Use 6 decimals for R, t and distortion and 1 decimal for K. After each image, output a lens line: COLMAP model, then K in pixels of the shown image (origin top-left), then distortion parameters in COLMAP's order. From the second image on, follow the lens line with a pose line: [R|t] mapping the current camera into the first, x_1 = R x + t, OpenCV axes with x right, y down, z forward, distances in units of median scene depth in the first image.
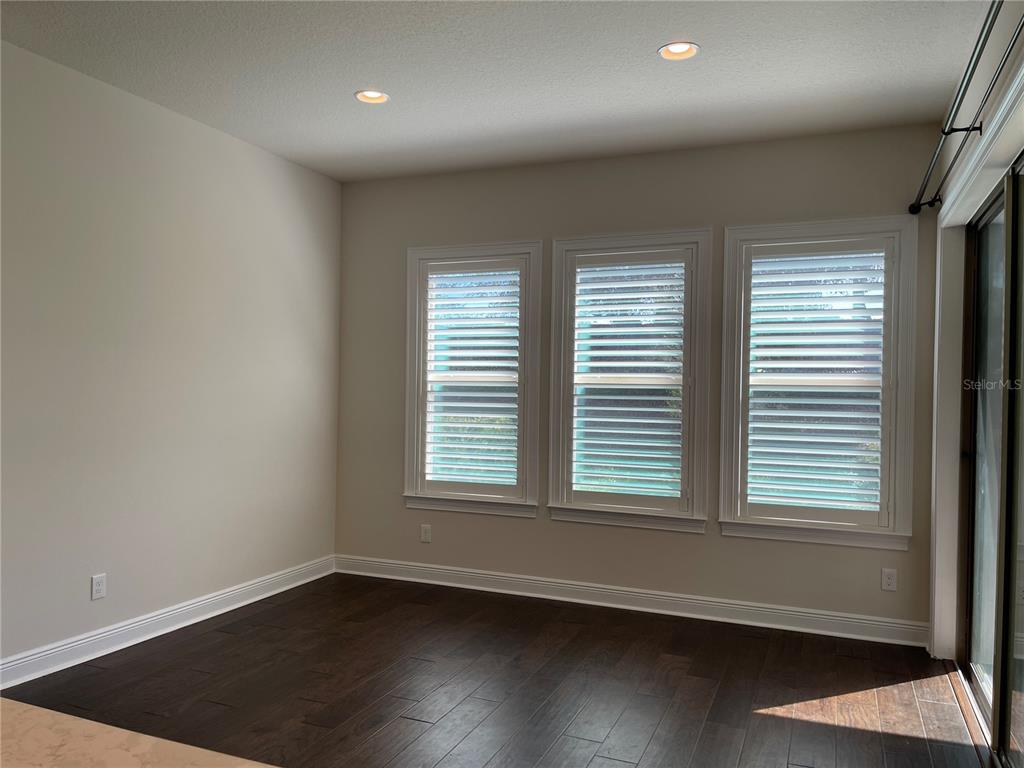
lens RADIAL K [[772.2, 0, 520.2], [0, 772.2, 384.1], [0, 0, 1]] dist [0.088723, -0.127638]
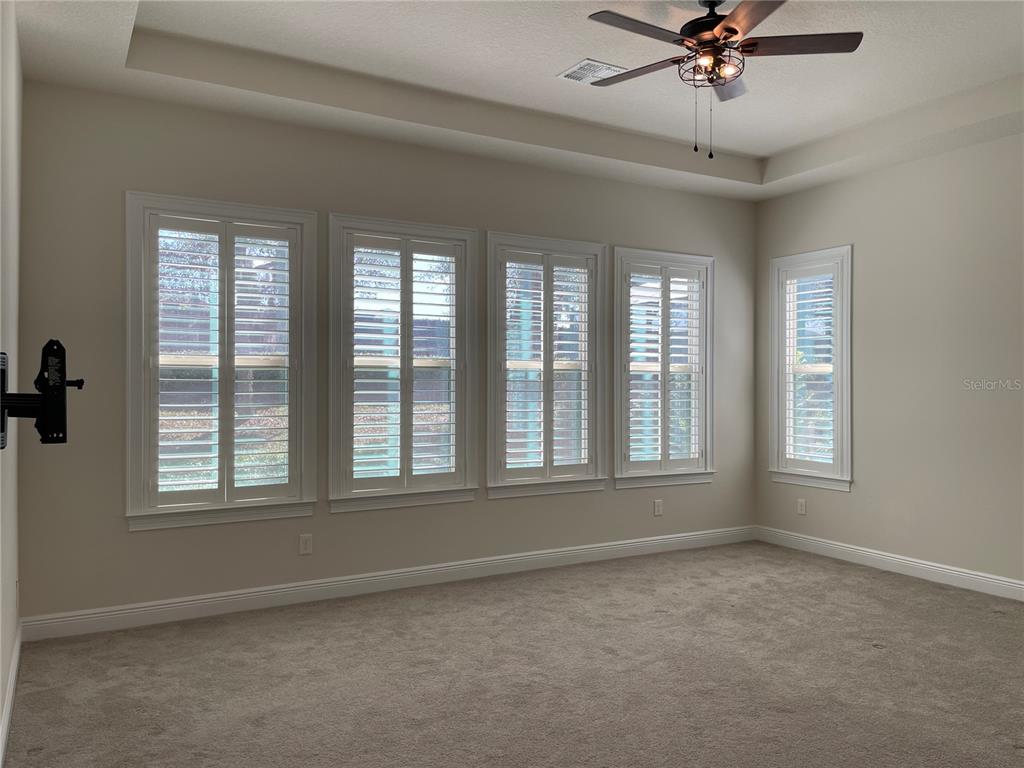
lens RADIAL K [[772.2, 0, 520.2], [0, 772.2, 384.1], [0, 0, 1]] dist [0.088723, -0.127638]
pose [[0.603870, -0.022923, 0.796753, -0.611295], [0.001610, 0.999619, 0.027539, -0.008052], [-0.797081, -0.015347, 0.603677, 0.267196]]
